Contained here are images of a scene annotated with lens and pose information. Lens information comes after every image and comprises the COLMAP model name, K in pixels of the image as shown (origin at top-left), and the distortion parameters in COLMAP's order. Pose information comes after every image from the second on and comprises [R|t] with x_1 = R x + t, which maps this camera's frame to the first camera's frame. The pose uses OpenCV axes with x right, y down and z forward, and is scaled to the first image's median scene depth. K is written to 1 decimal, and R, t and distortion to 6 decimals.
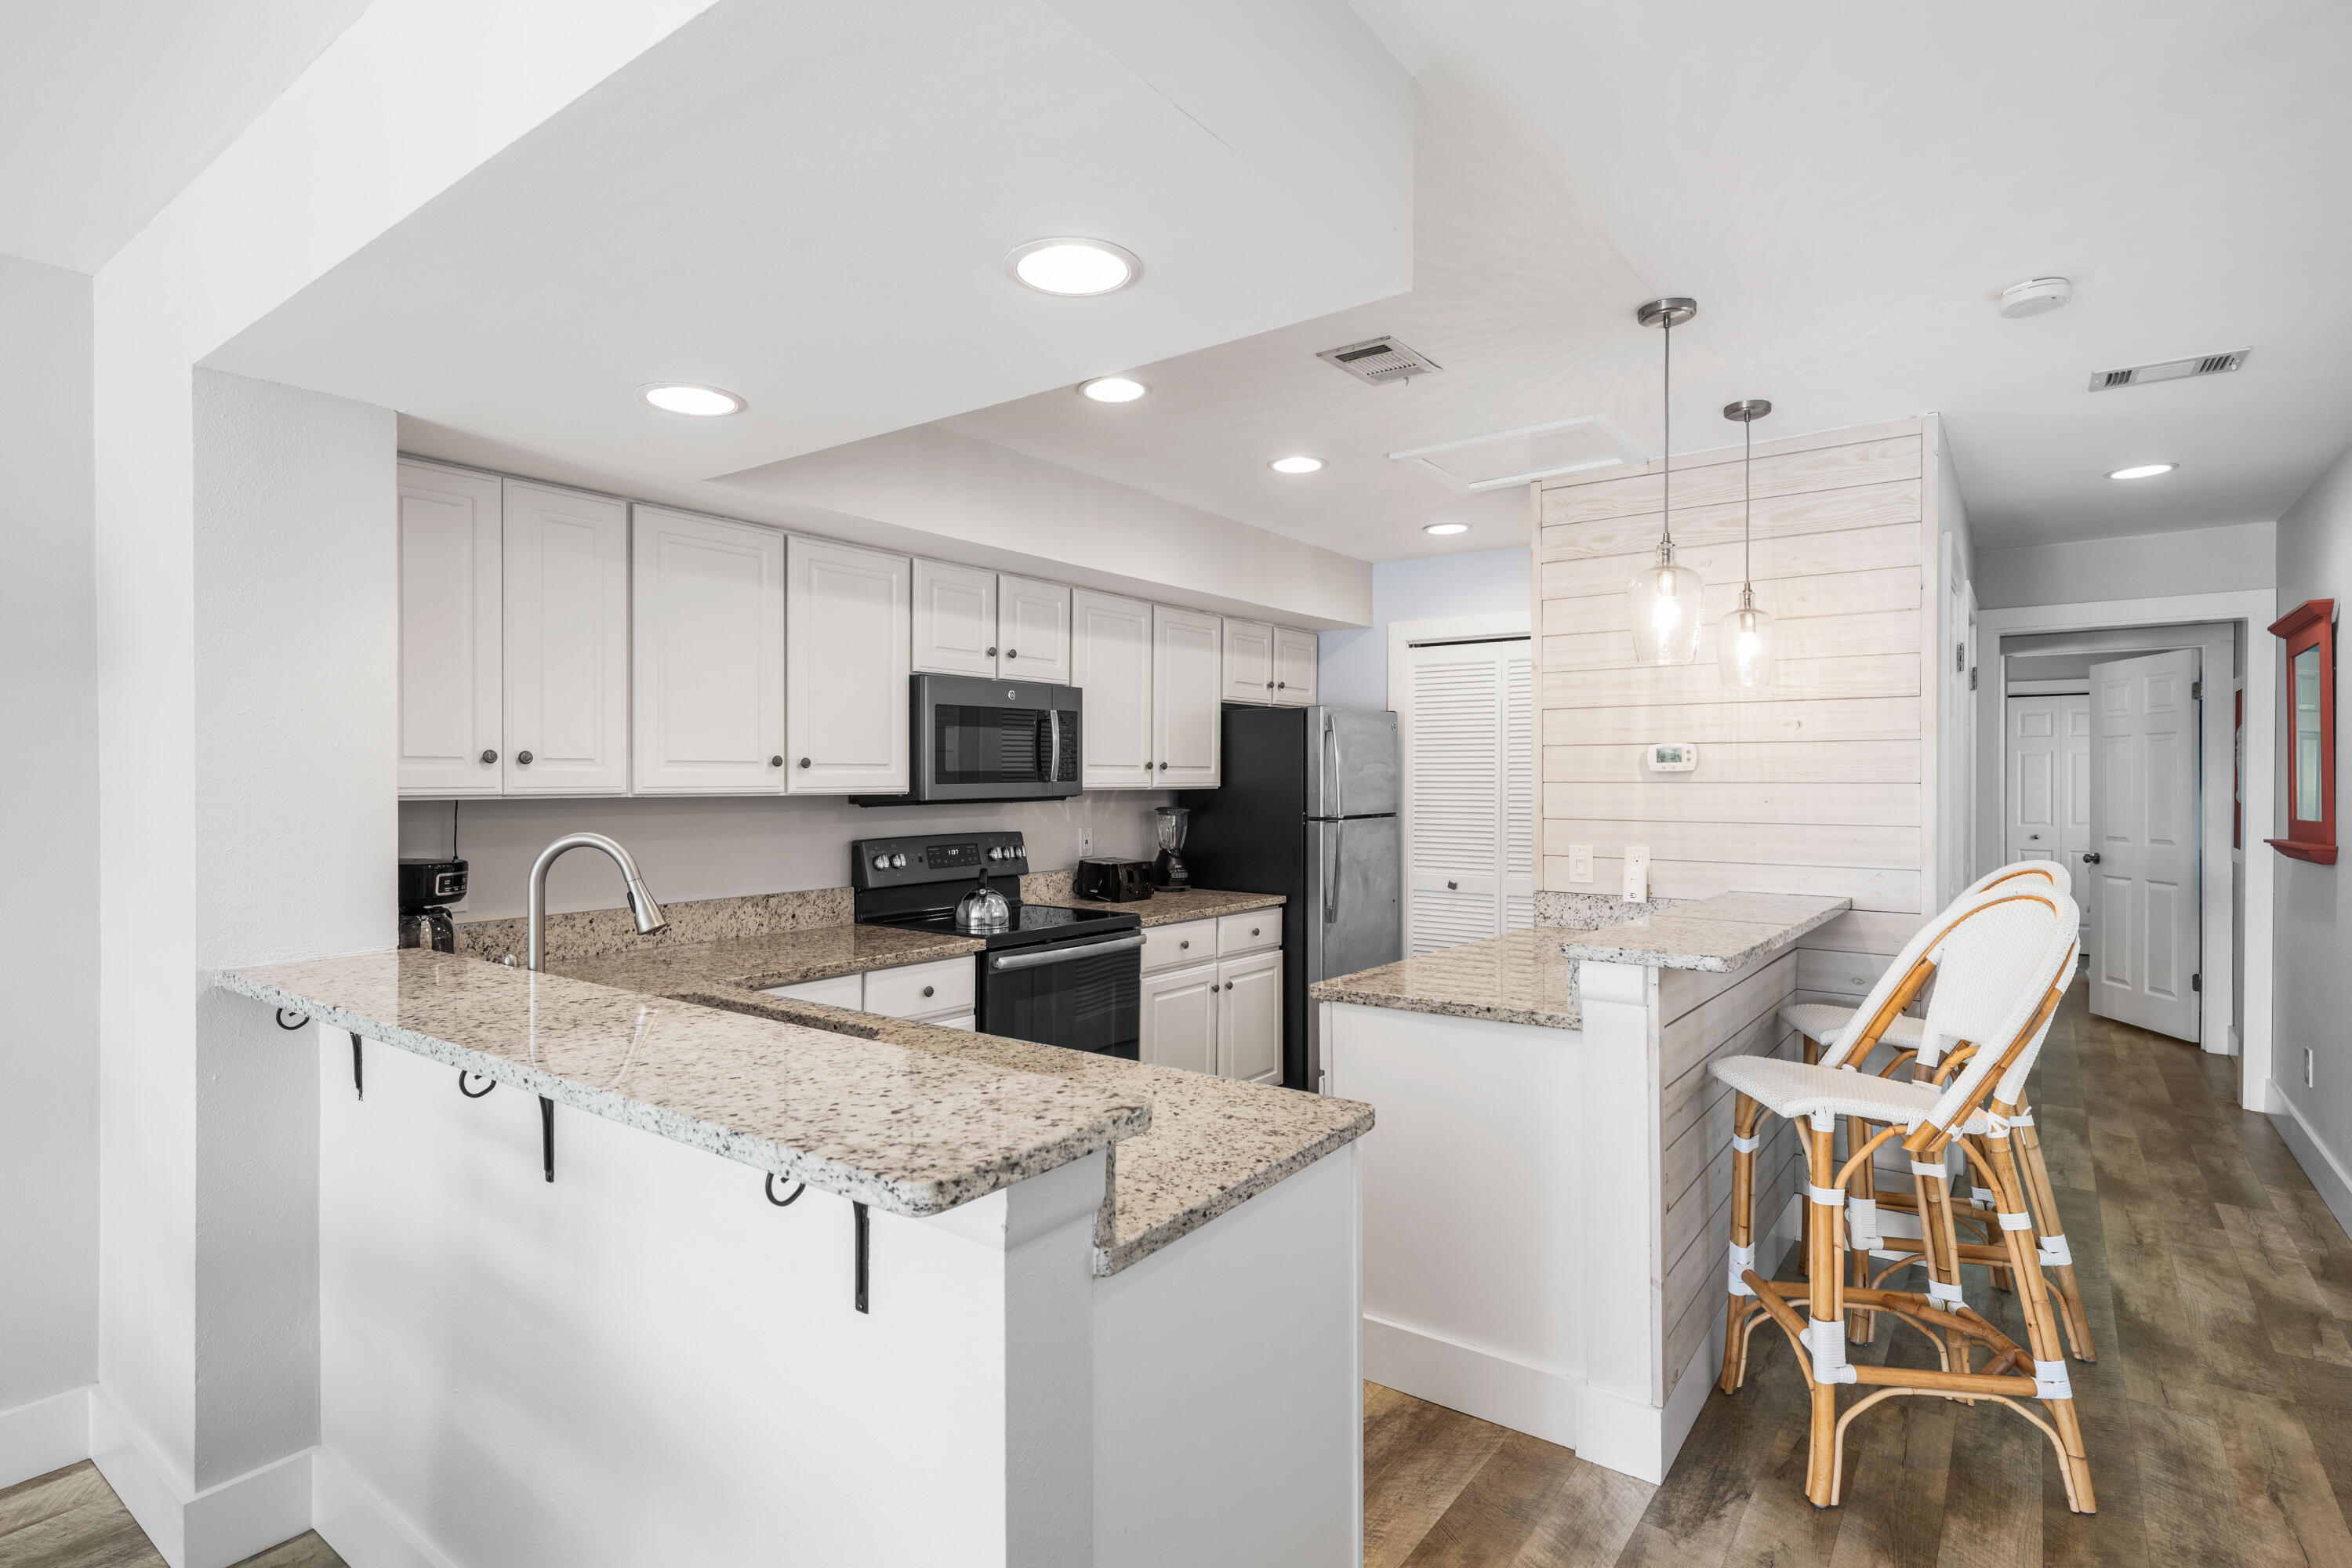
lens RADIAL K [[1172.0, 0, 1176.0], [0, 1172.0, 784.0], [0, 0, 1]] dist [0.000726, 0.000117]
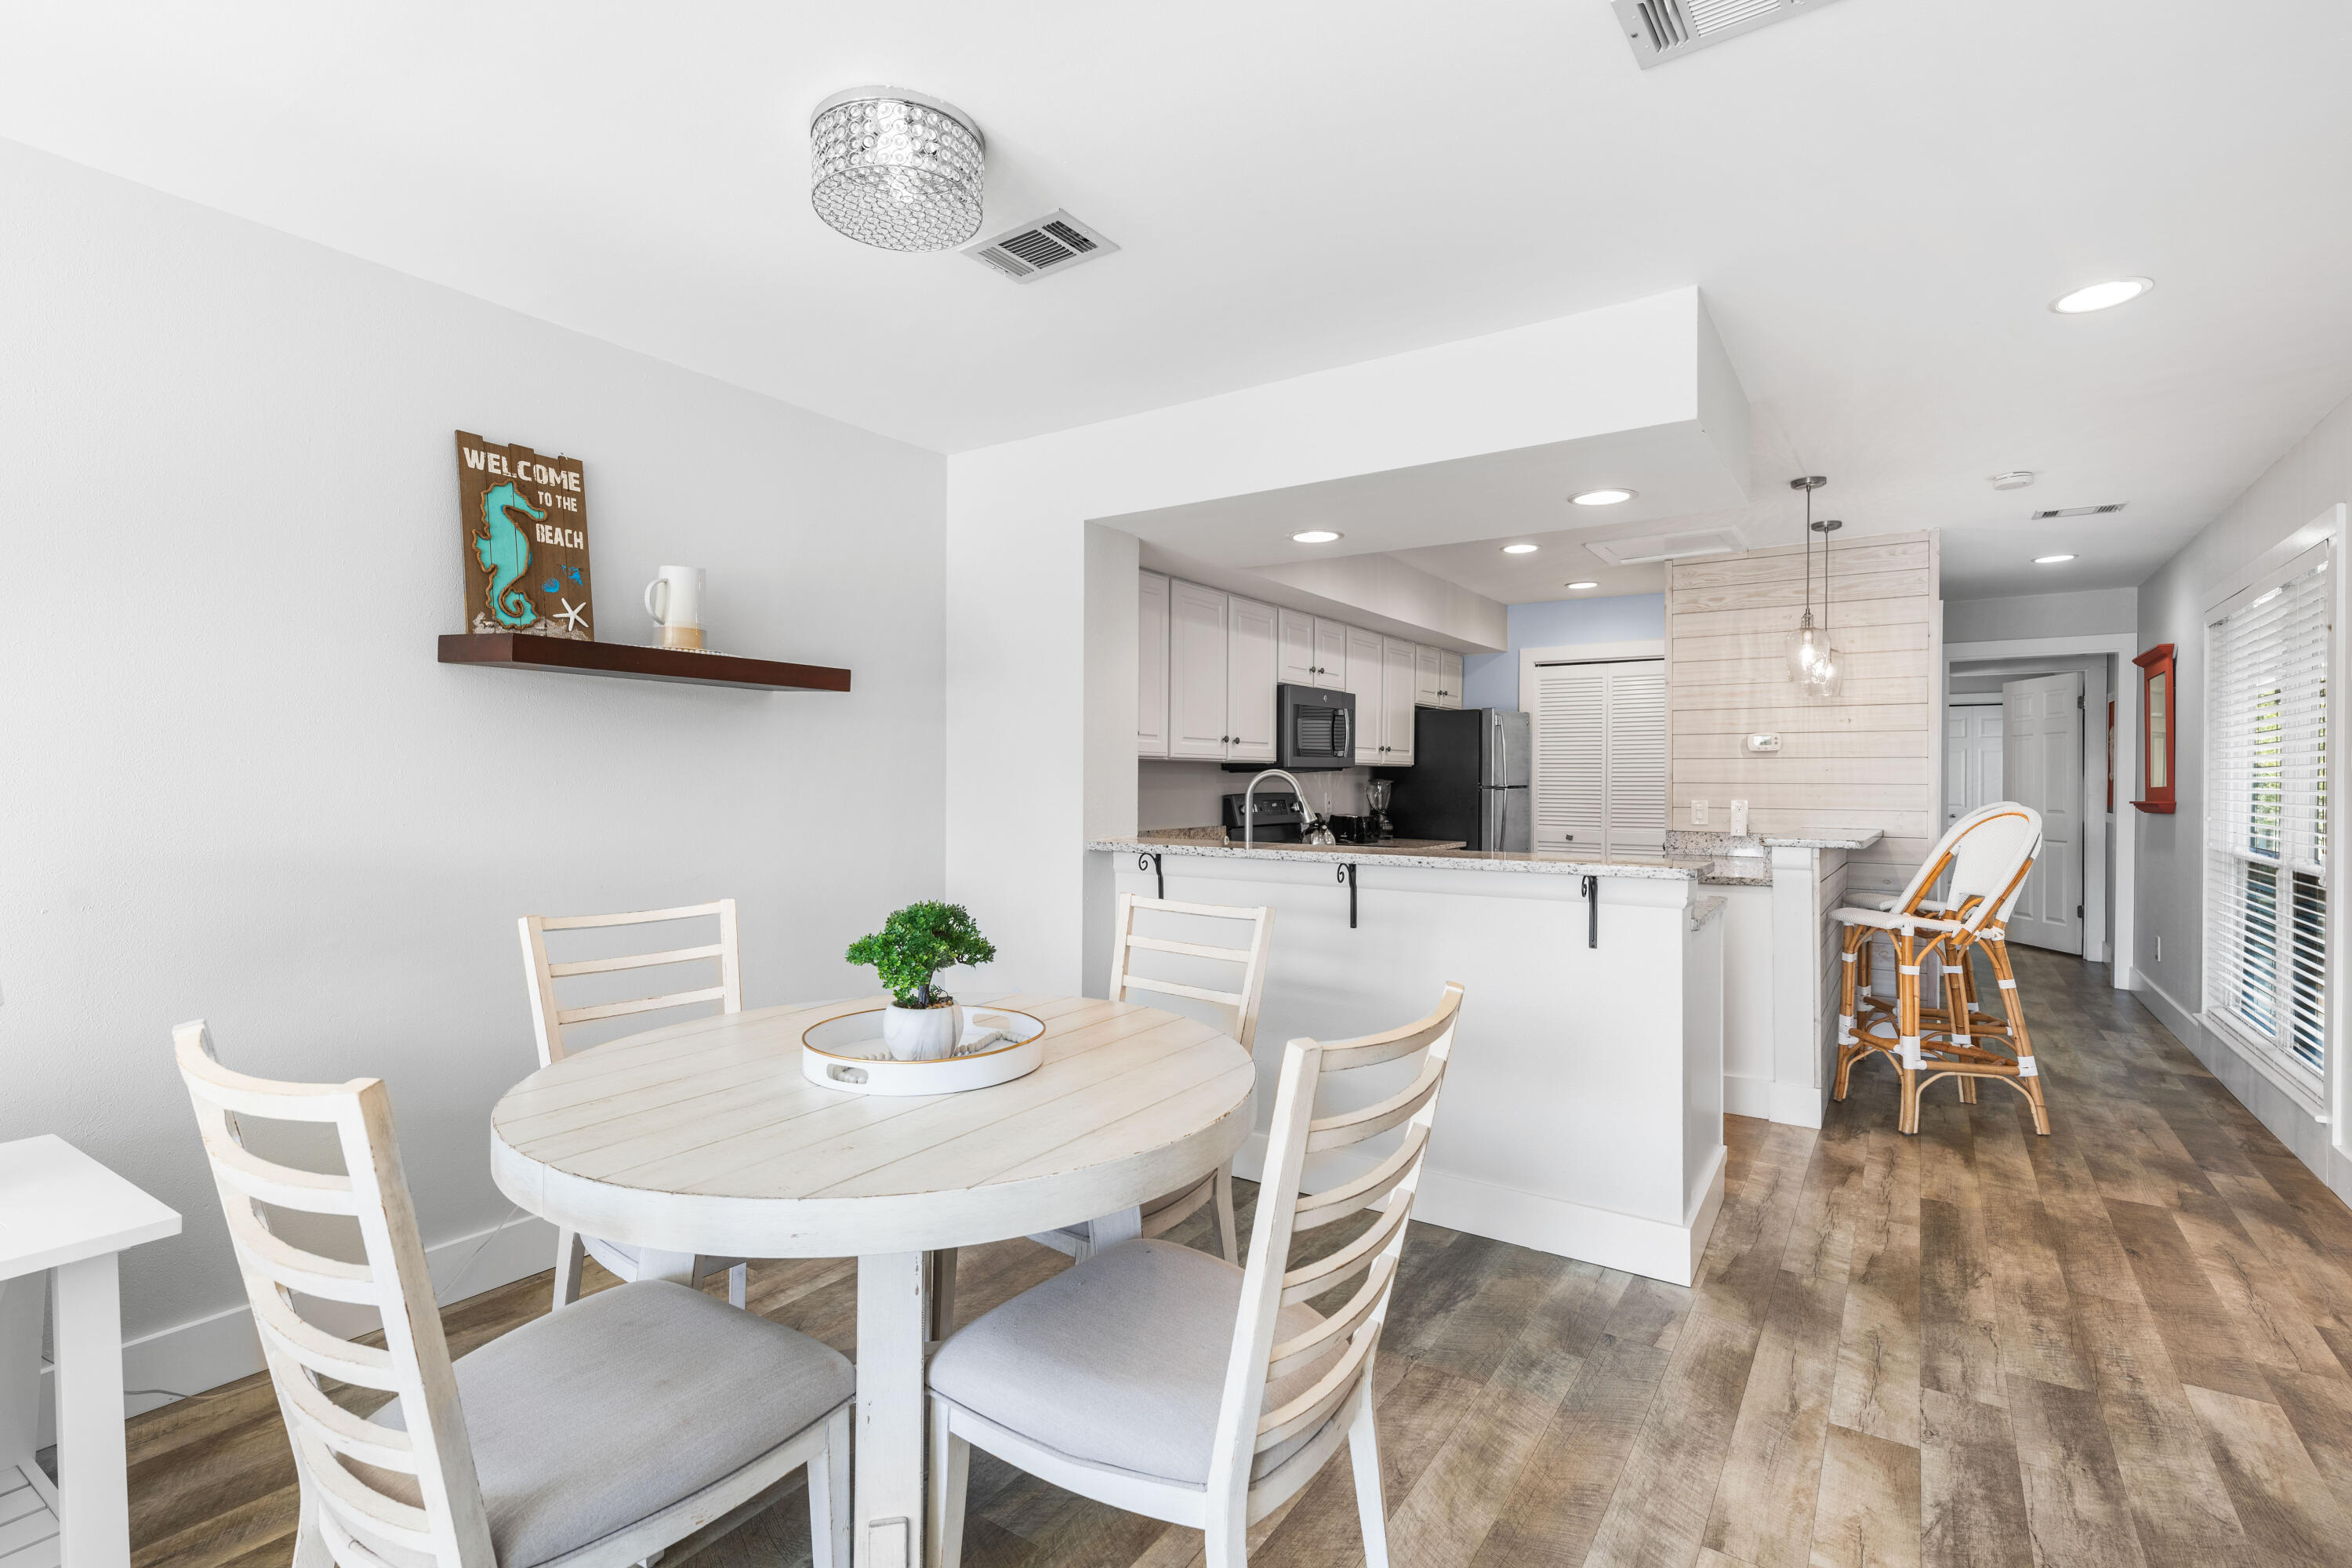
lens RADIAL K [[1098.4, 0, 1191.3], [0, 1098.4, 781.1], [0, 0, 1]] dist [0.003270, -0.000449]
pose [[0.998847, 0.004293, 0.047807, -0.349433], [-0.004159, 0.999987, -0.002902, 0.031716], [-0.047819, 0.002700, 0.998852, -0.360325]]
